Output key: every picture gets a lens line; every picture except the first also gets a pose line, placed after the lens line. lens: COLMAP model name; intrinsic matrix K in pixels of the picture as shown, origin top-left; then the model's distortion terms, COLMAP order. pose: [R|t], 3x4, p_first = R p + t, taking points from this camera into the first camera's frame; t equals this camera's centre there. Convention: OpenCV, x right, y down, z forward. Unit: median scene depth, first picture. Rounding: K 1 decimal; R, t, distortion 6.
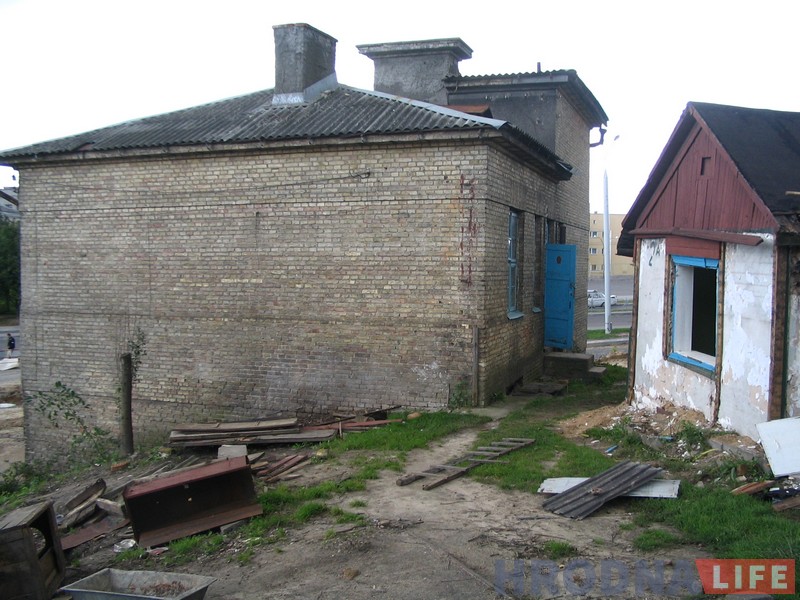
lens RADIAL K [[829.1, 0, 400.0], [0, 829.1, 300.0], [0, 0, 1]] dist [-0.136353, 0.008433]
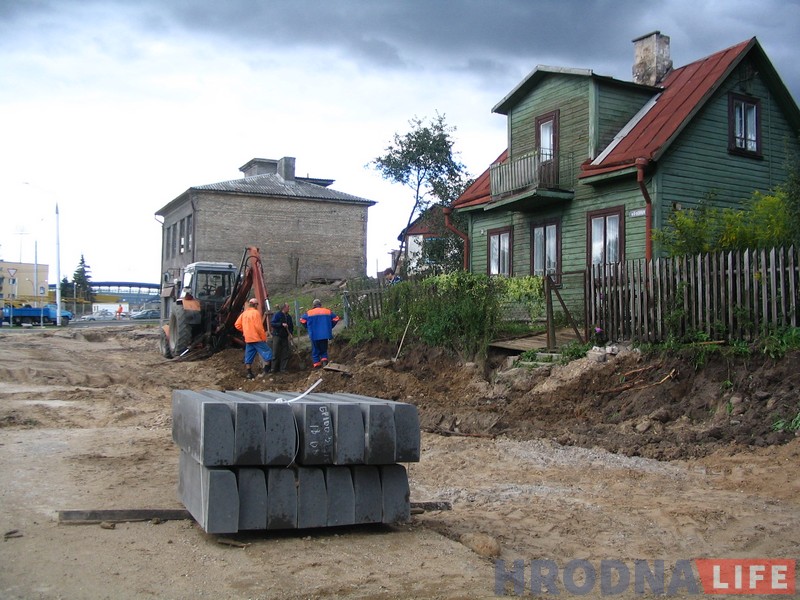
lens RADIAL K [[829.1, 0, 400.0], [0, 829.1, 300.0], [0, 0, 1]] dist [-0.136353, 0.008433]
pose [[0.717395, 0.027365, 0.696129, -1.971497], [0.018713, 0.998111, -0.058521, 0.367957], [-0.696415, 0.055010, 0.715528, -1.412587]]
